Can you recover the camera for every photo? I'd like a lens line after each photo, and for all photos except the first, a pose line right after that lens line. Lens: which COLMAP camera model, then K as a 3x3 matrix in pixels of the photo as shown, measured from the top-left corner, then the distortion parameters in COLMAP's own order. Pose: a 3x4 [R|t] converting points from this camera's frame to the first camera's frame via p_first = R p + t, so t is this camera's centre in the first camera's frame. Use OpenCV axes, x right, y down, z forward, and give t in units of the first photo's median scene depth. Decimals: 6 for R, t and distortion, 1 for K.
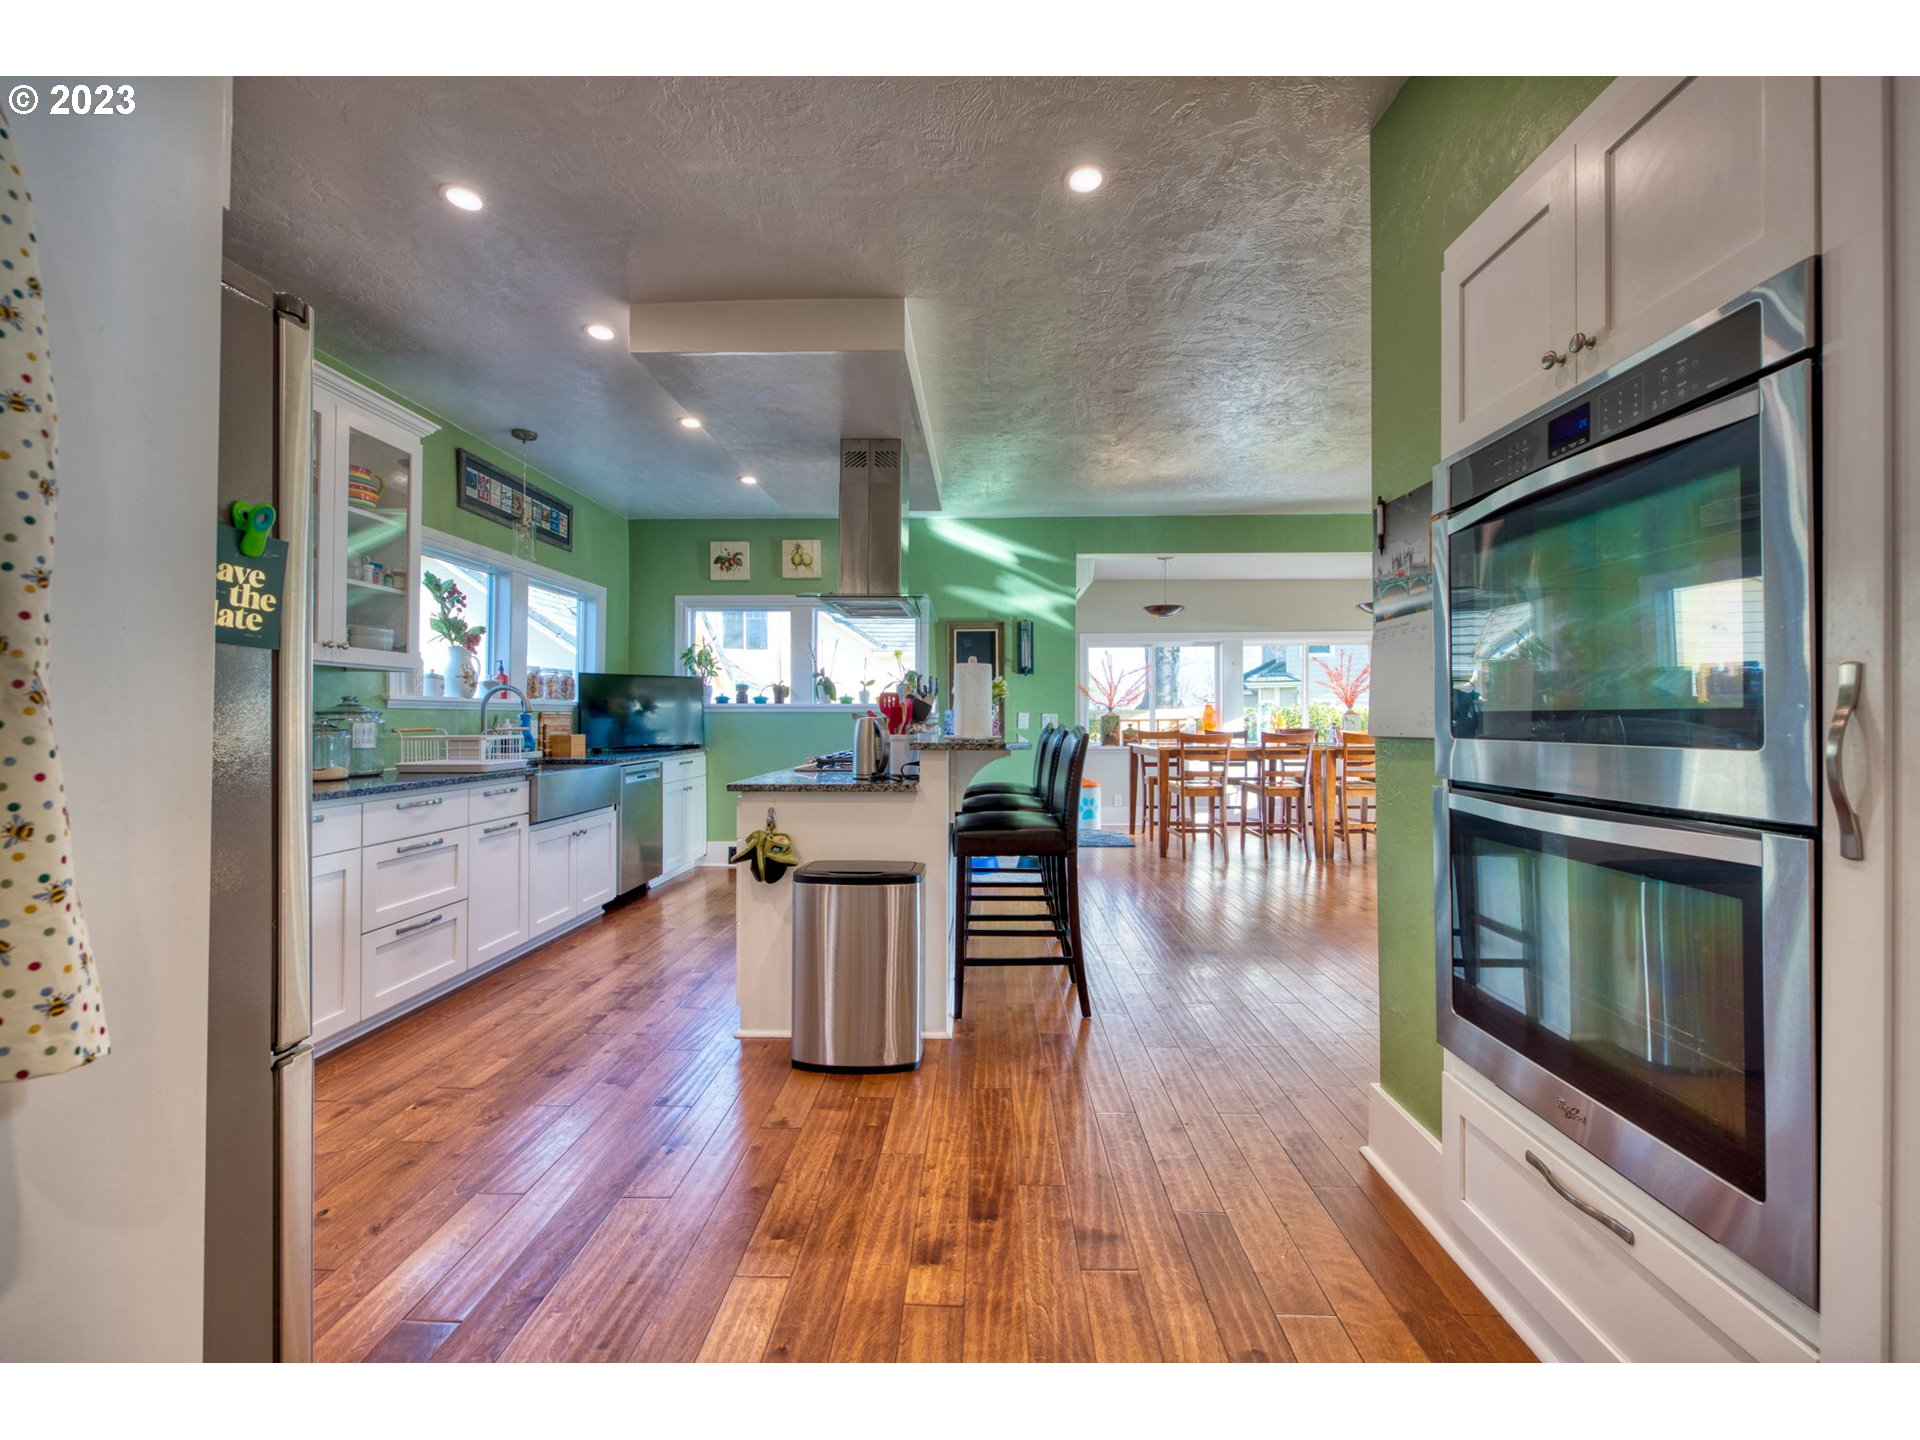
lens RADIAL K [[750.8, 0, 972.5], [0, 750.8, 712.1], [0, 0, 1]] dist [-0.001364, -0.000324]
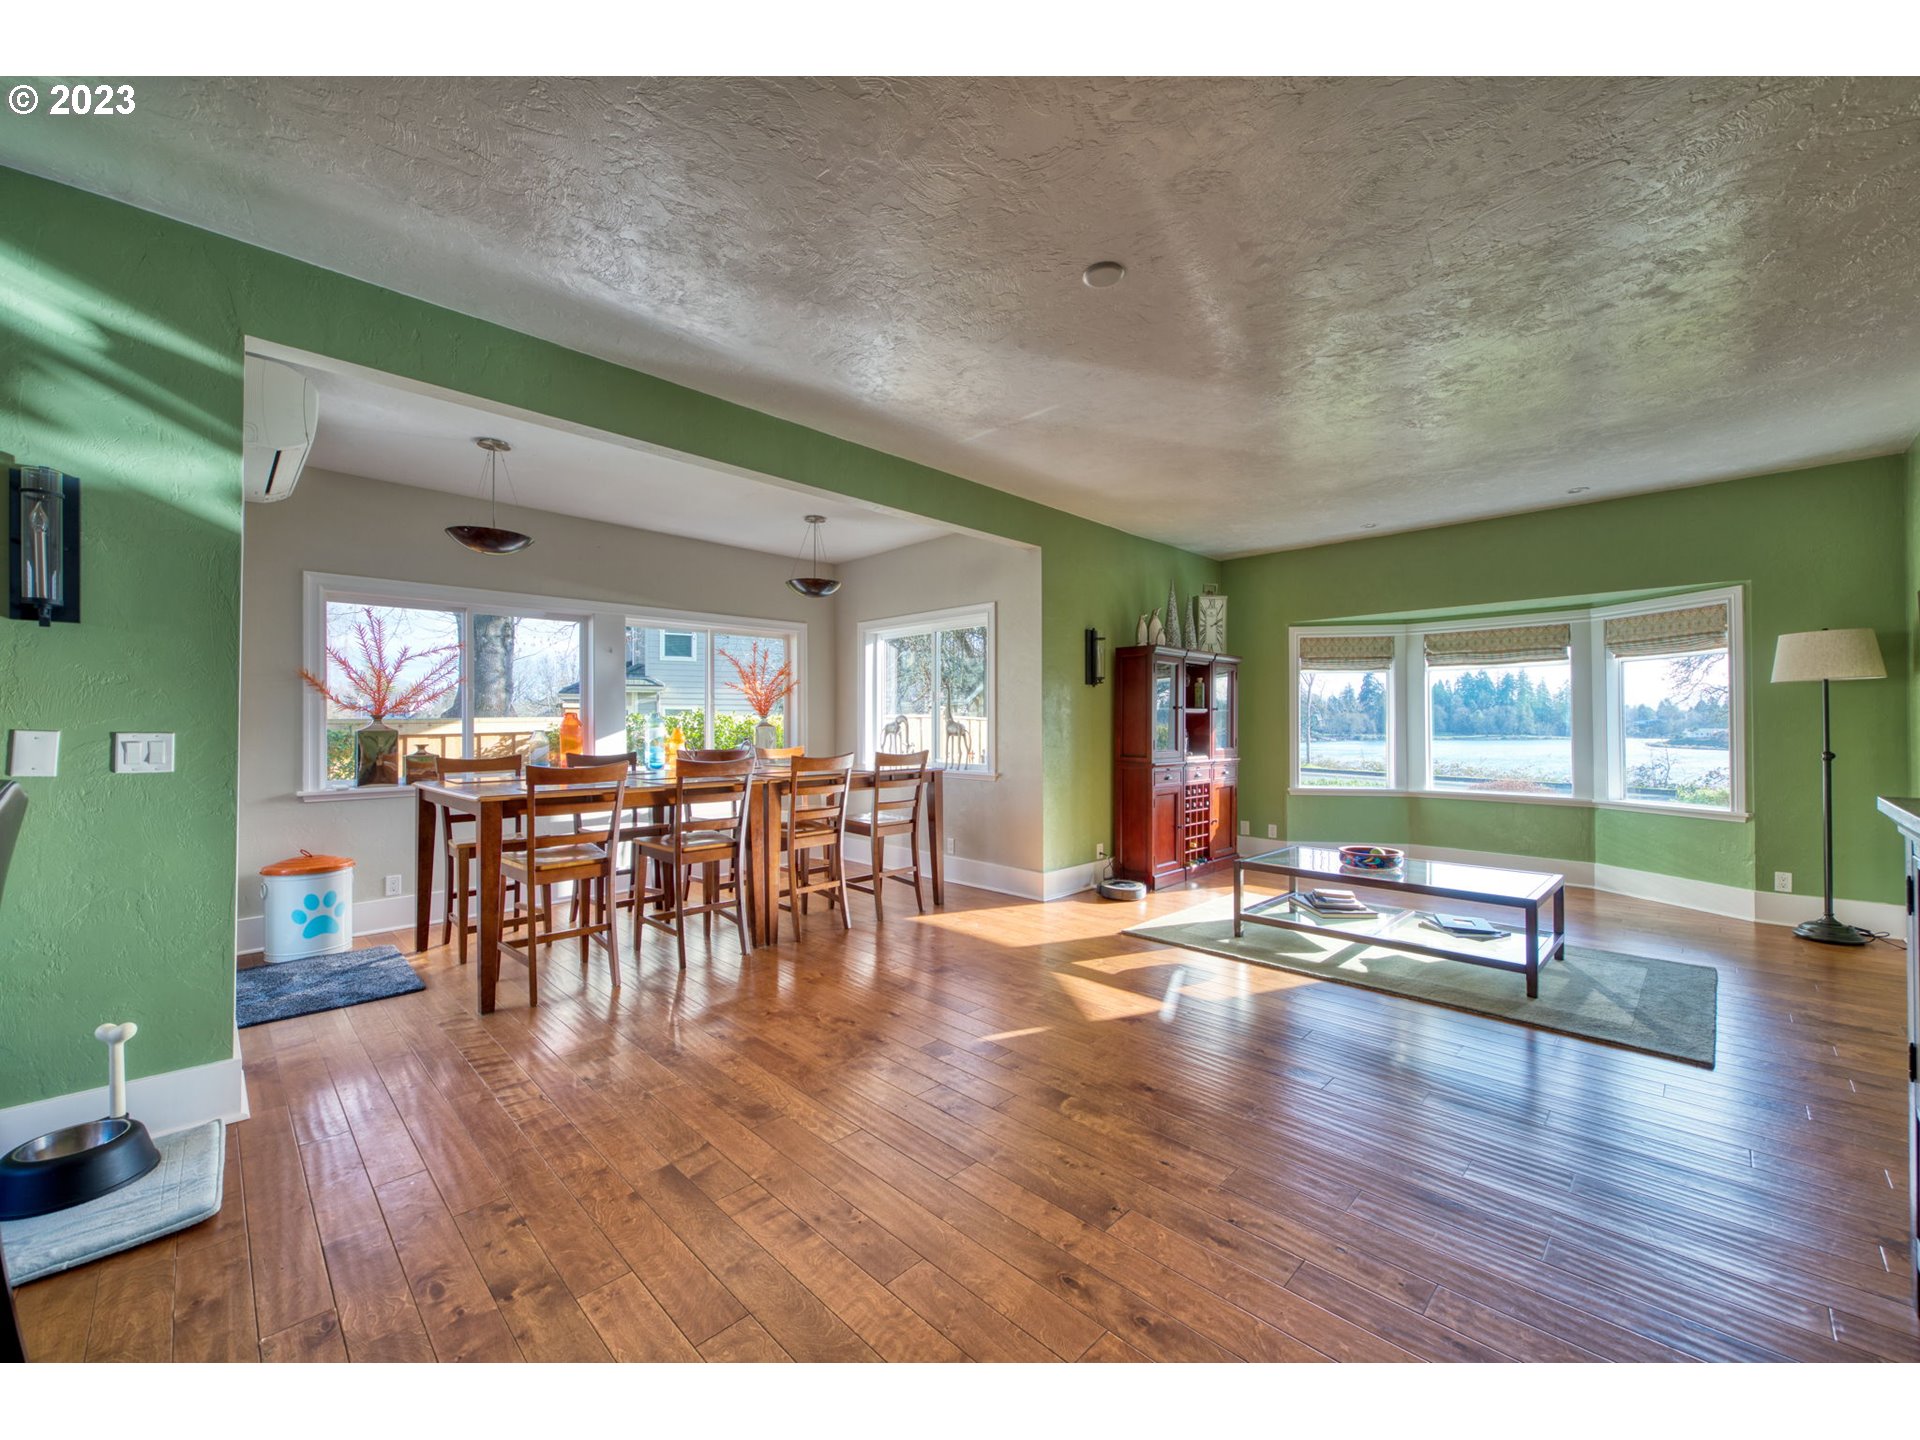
lens RADIAL K [[750.8, 0, 963.1], [0, 750.8, 719.2], [0, 0, 1]] dist [-0.001364, -0.000324]
pose [[0.685804, 0.003374, 0.727778, 0.108058], [-0.004101, 0.999991, -0.000771, -0.006289], [-0.727774, -0.002456, 0.685812, 0.433171]]
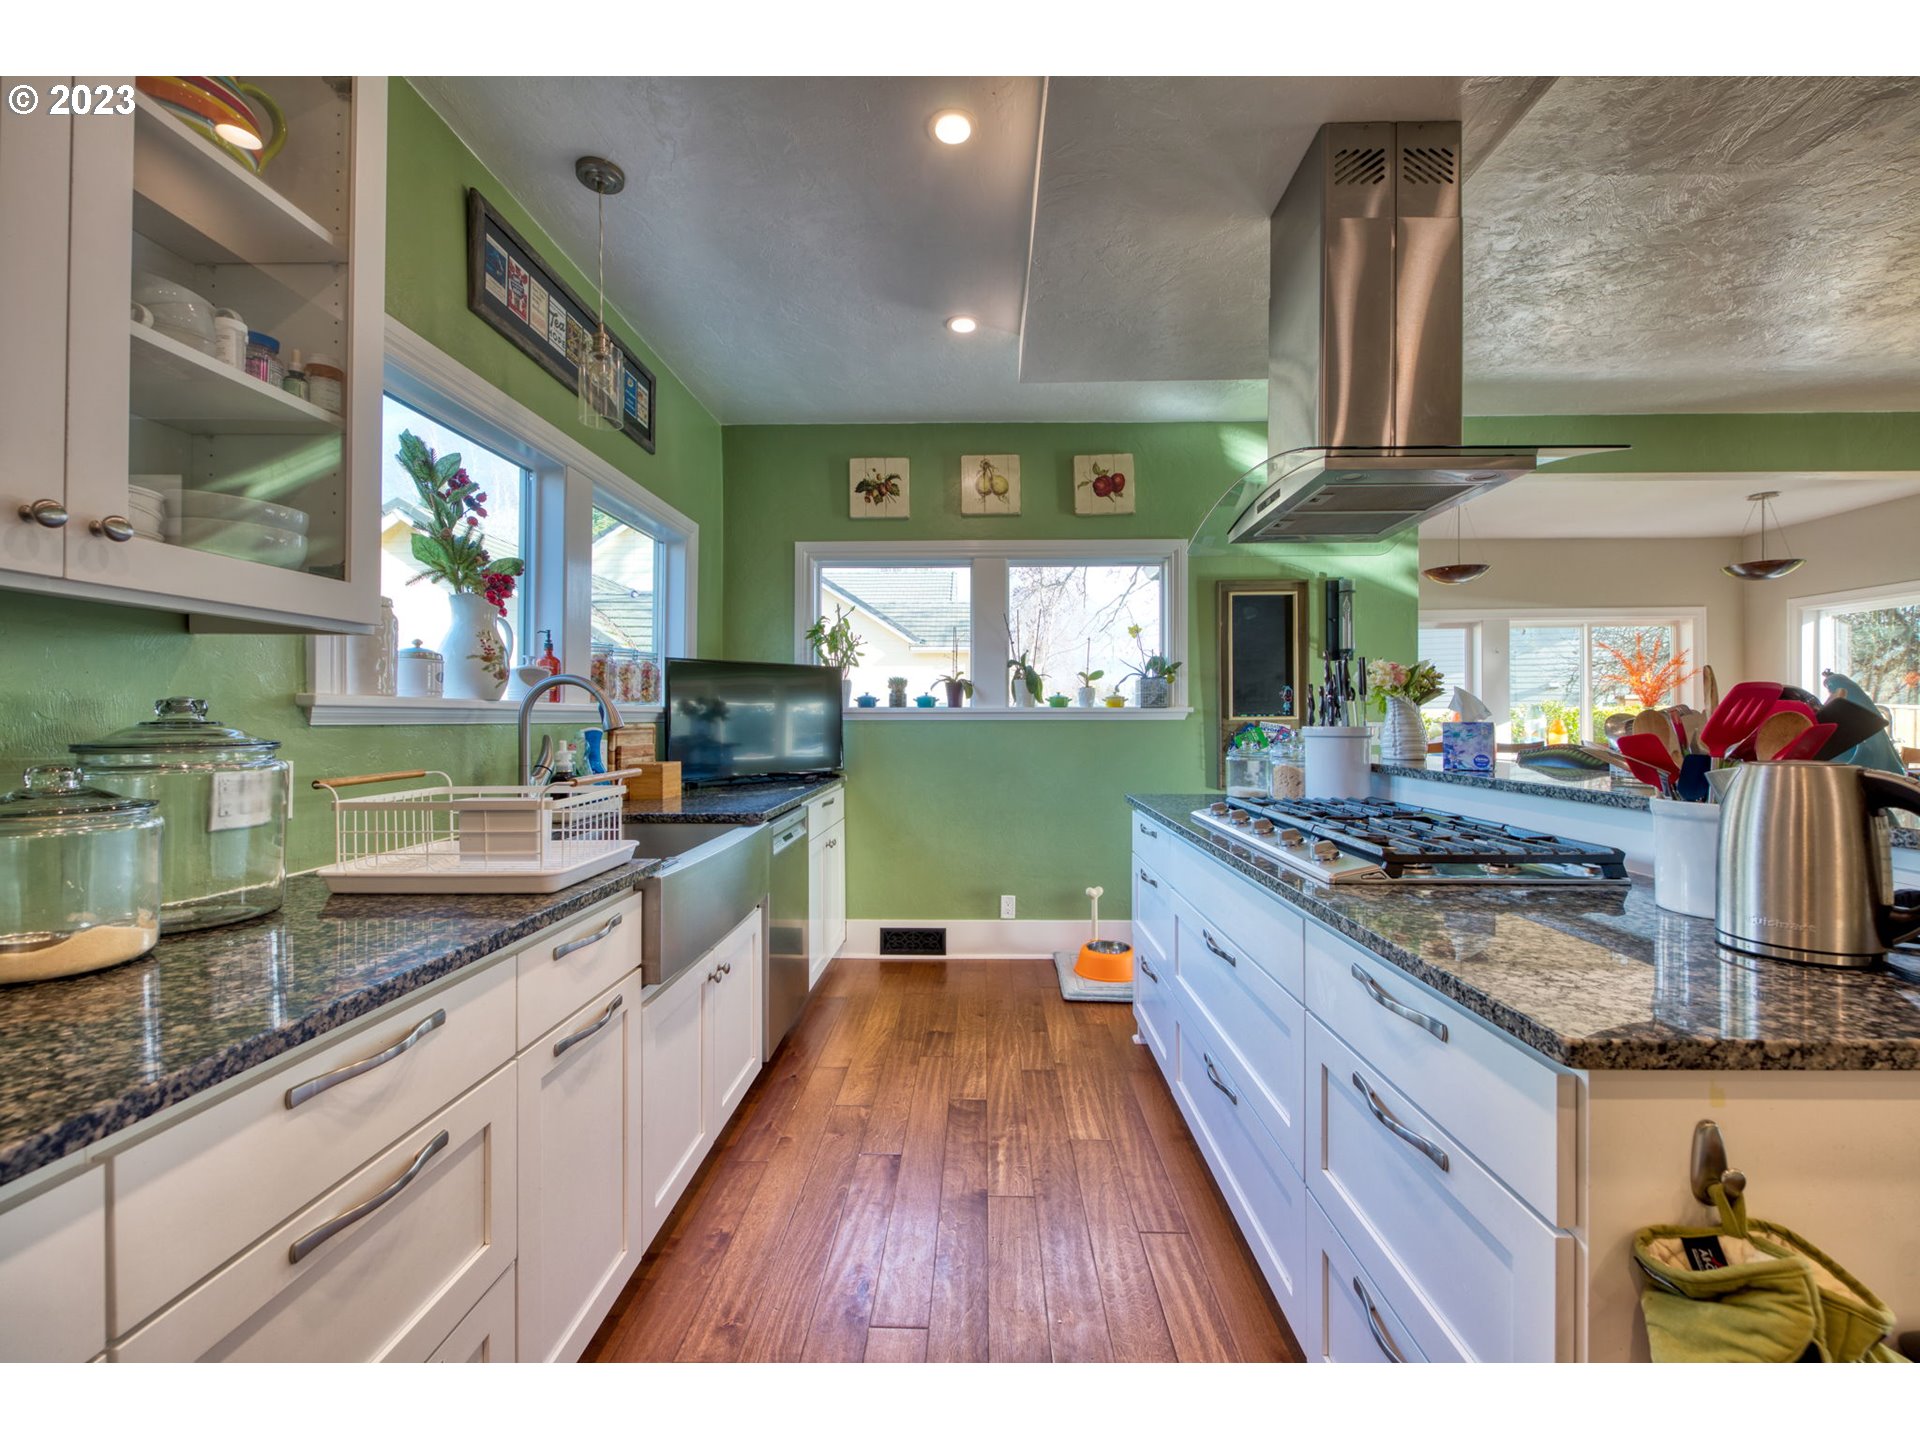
lens RADIAL K [[750.8, 0, 969.7], [0, 750.8, 712.5], [0, 0, 1]] dist [-0.001364, -0.000324]
pose [[0.999975, -0.002000, 0.006782, -0.250021], [0.001991, 0.999997, 0.001437, -0.007716], [-0.006785, -0.001424, 0.999976, 0.349697]]
